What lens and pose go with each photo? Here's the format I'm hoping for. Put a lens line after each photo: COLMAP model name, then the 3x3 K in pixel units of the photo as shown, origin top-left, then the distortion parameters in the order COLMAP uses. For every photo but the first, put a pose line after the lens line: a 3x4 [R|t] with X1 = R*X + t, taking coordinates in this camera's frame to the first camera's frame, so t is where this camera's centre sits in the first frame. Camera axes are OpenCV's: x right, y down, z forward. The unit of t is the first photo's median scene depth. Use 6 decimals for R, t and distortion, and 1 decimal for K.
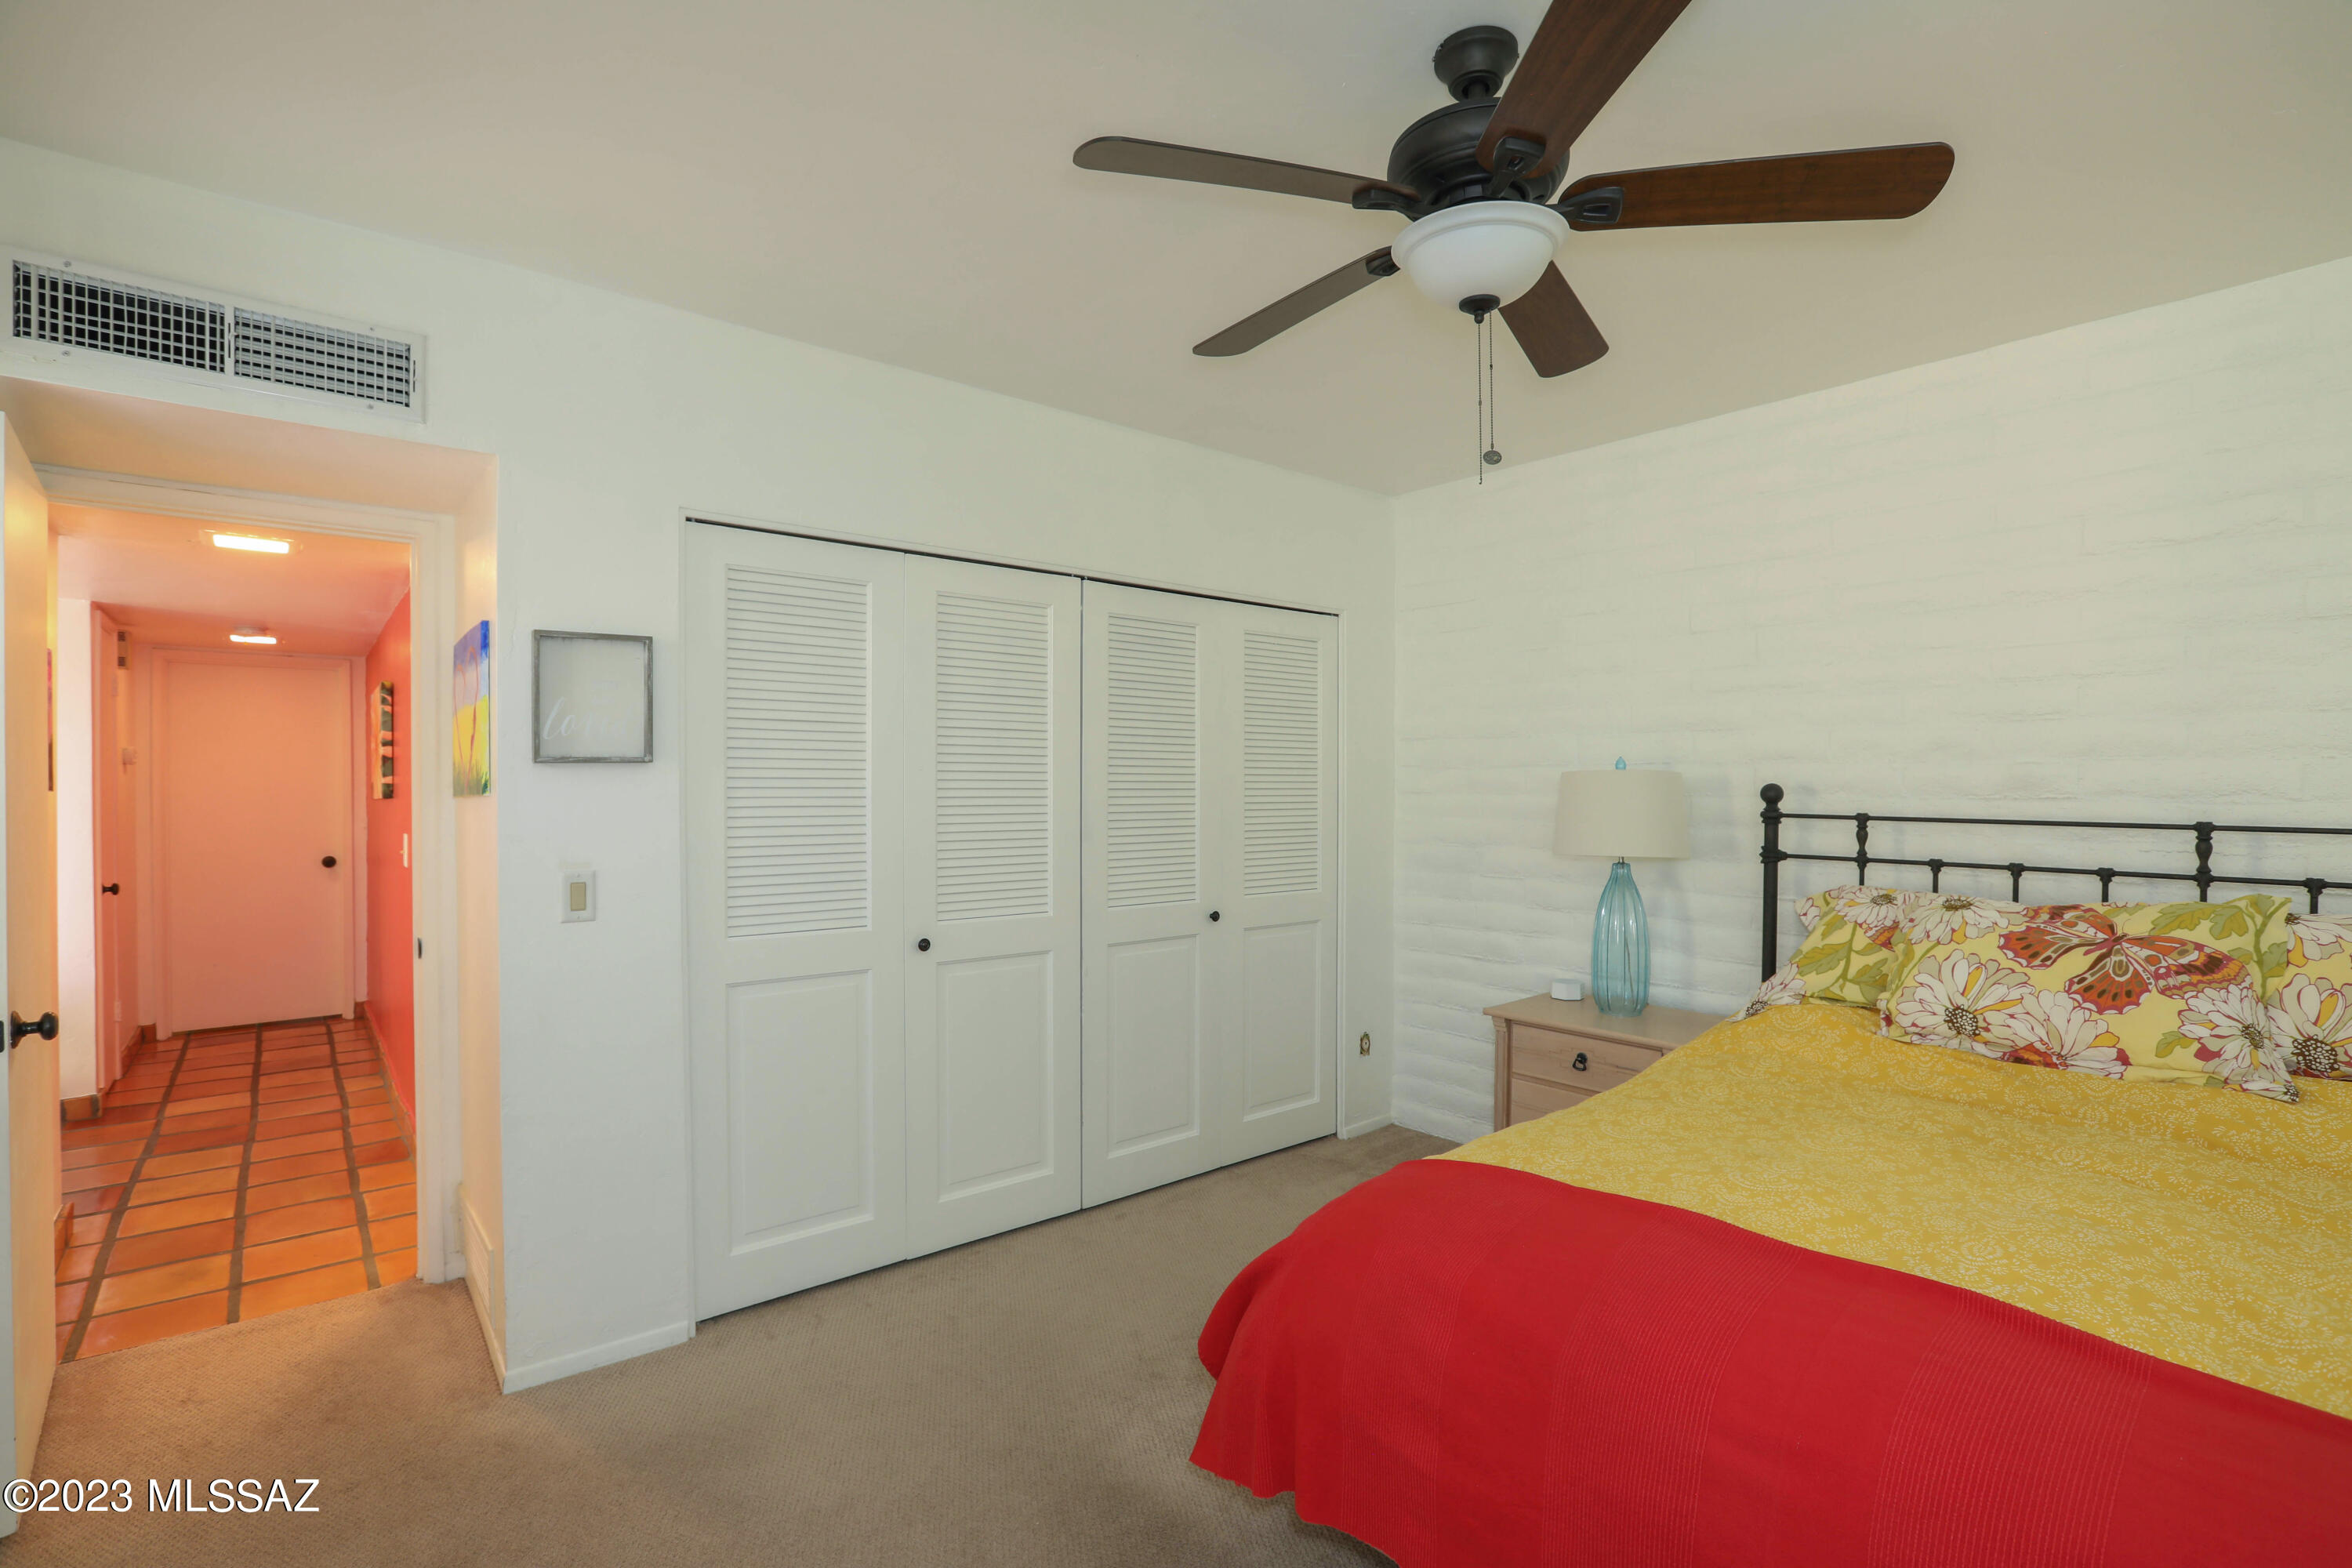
lens RADIAL K [[1100.9, 0, 1176.0], [0, 1100.9, 784.0], [0, 0, 1]] dist [-0.000990, -0.000310]
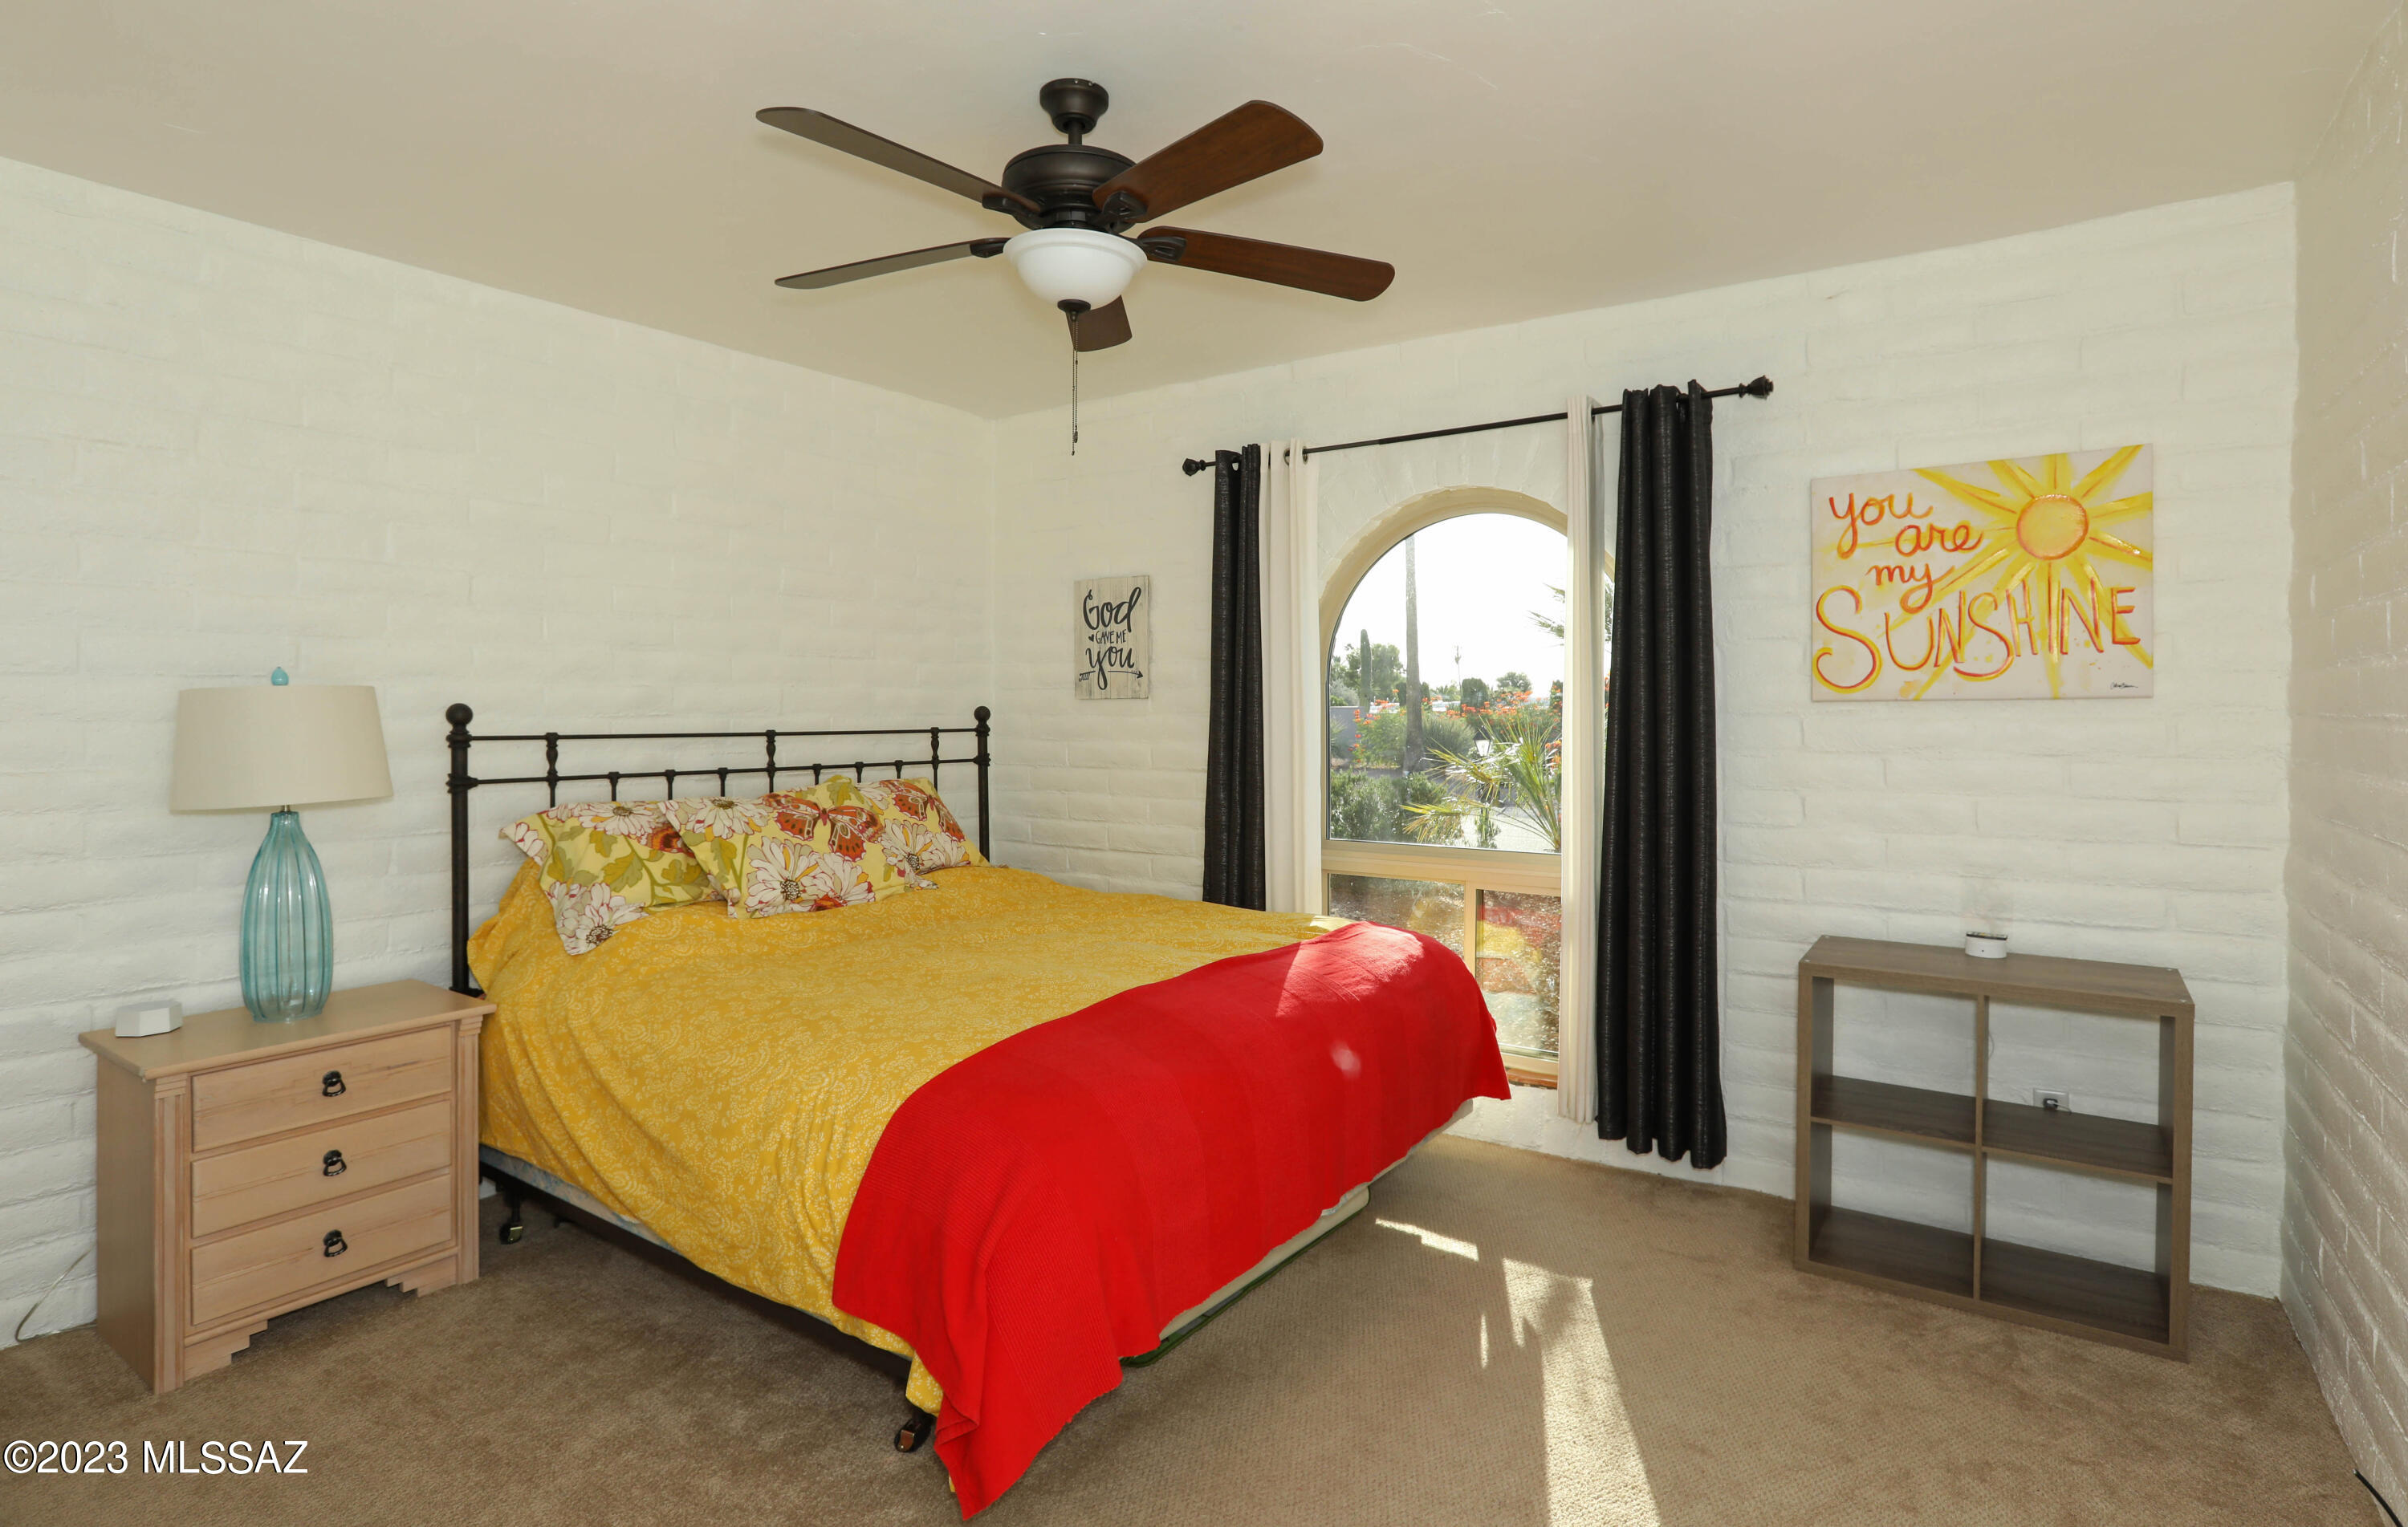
lens RADIAL K [[1227.0, 0, 1202.4], [0, 1227.0, 716.2], [0, 0, 1]] dist [0.000276, 0.000072]
pose [[-0.254916, -0.014921, 0.966848, -0.626440], [-0.004421, 0.999888, 0.014265, -0.007690], [-0.966953, -0.000638, -0.254954, 0.713574]]
